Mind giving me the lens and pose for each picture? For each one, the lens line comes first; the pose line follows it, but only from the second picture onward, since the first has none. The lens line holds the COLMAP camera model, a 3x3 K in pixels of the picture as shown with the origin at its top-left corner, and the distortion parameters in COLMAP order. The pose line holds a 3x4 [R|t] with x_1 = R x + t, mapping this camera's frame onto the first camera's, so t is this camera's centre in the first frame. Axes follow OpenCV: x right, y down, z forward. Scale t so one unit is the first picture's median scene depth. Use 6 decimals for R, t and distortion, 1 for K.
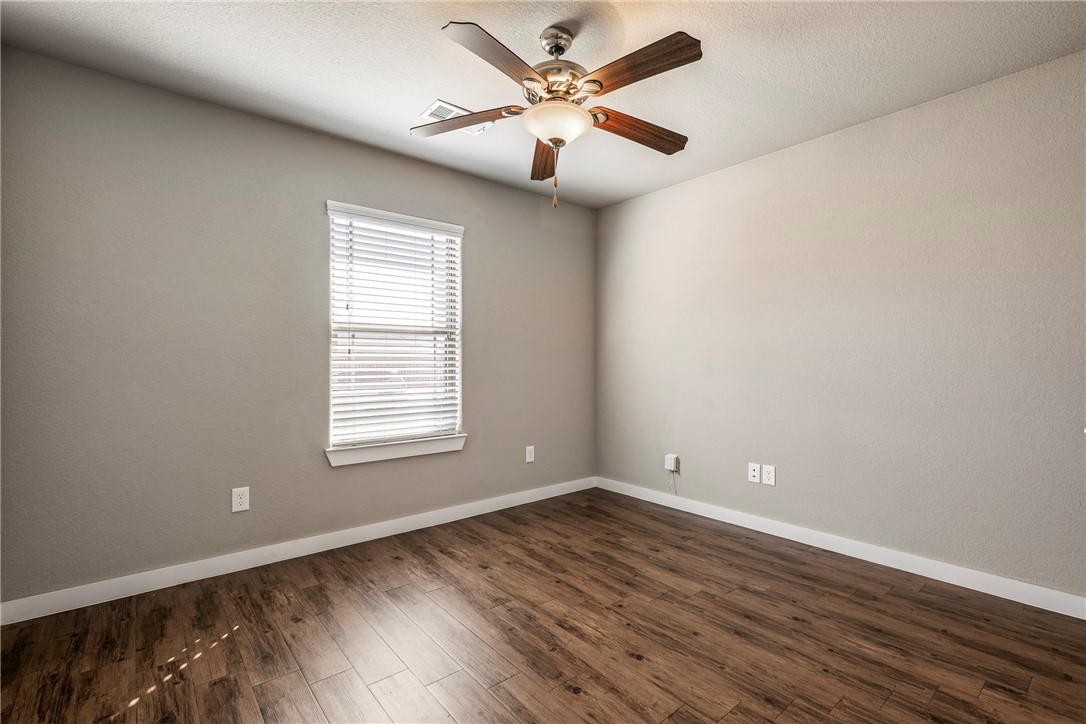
lens RADIAL K [[491.1, 0, 541.6], [0, 491.1, 359.7], [0, 0, 1]] dist [-0.001910, -0.000280]
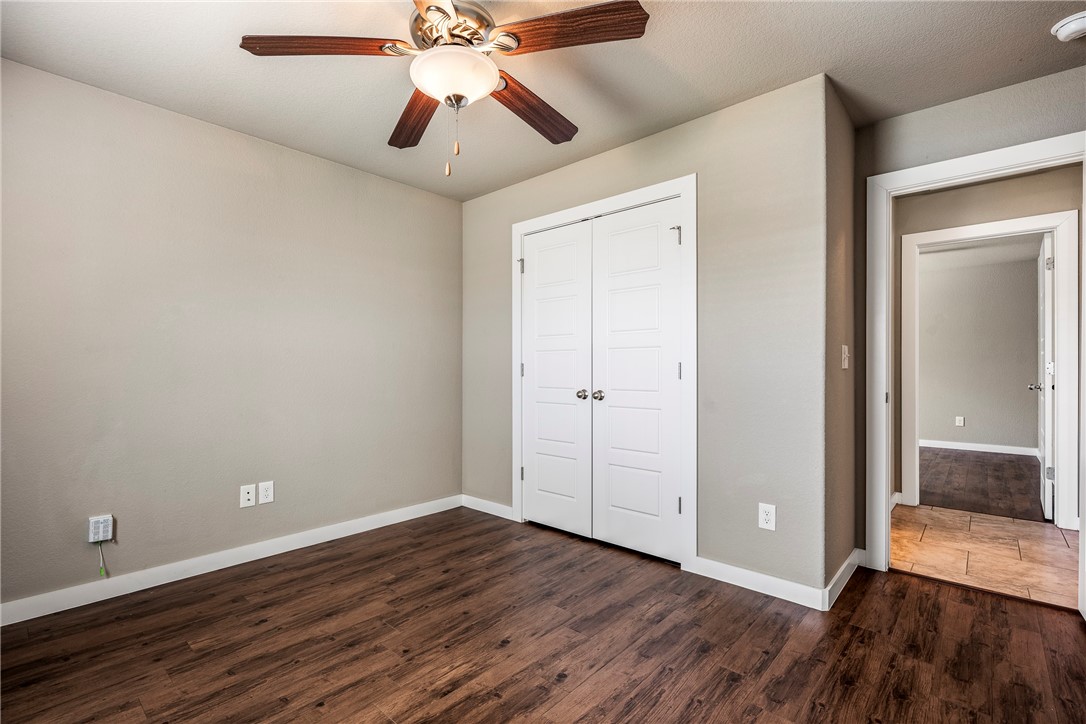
lens RADIAL K [[491.1, 0, 544.6], [0, 491.1, 359.1], [0, 0, 1]] dist [-0.001910, -0.000280]
pose [[-0.142722, 0.016521, 0.989625, -0.647978], [-0.002405, 0.999852, -0.017039, 0.003607], [-0.989760, -0.004812, -0.142661, 0.782527]]
